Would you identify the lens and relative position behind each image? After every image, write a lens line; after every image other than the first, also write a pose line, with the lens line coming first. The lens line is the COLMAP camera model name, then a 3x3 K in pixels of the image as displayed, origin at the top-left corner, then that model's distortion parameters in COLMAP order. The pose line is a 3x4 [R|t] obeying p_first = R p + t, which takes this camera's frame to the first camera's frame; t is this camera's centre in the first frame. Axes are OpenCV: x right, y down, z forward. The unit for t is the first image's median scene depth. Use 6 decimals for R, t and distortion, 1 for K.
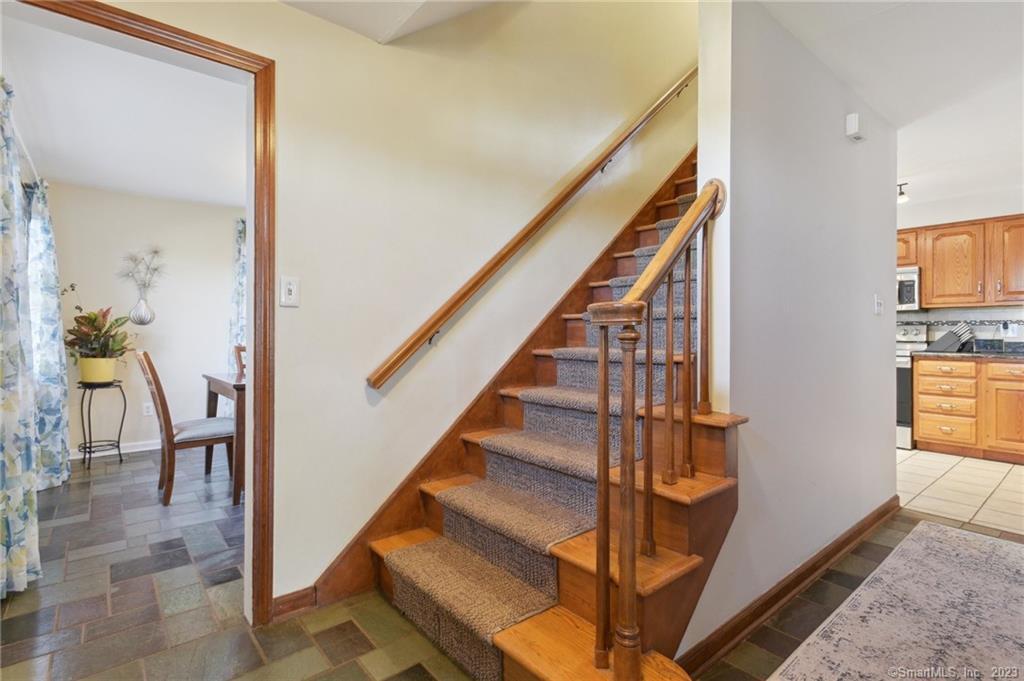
lens RADIAL K [[490.5, 0, 513.9], [0, 490.5, 336.4], [0, 0, 1]] dist [0.000813, -0.000112]
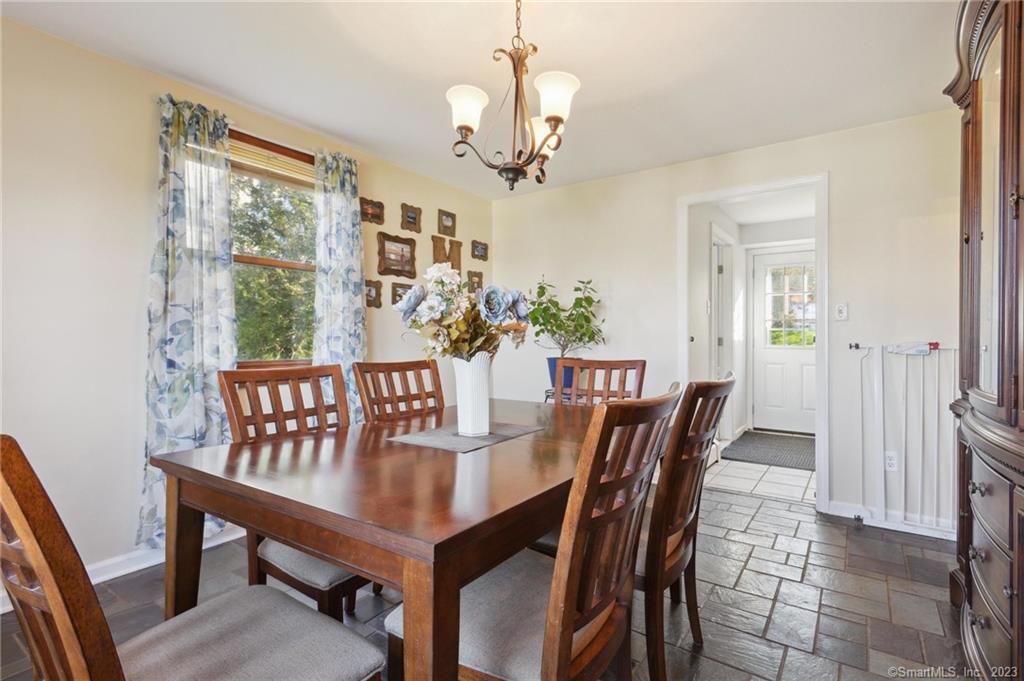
lens RADIAL K [[490.5, 0, 510.9], [0, 490.5, 343.6], [0, 0, 1]] dist [0.000813, -0.000112]
pose [[0.961668, -0.000030, 0.274215, -0.374907], [-0.001079, 0.999992, 0.003894, -0.003200], [-0.274213, -0.004040, 0.961660, 0.461738]]
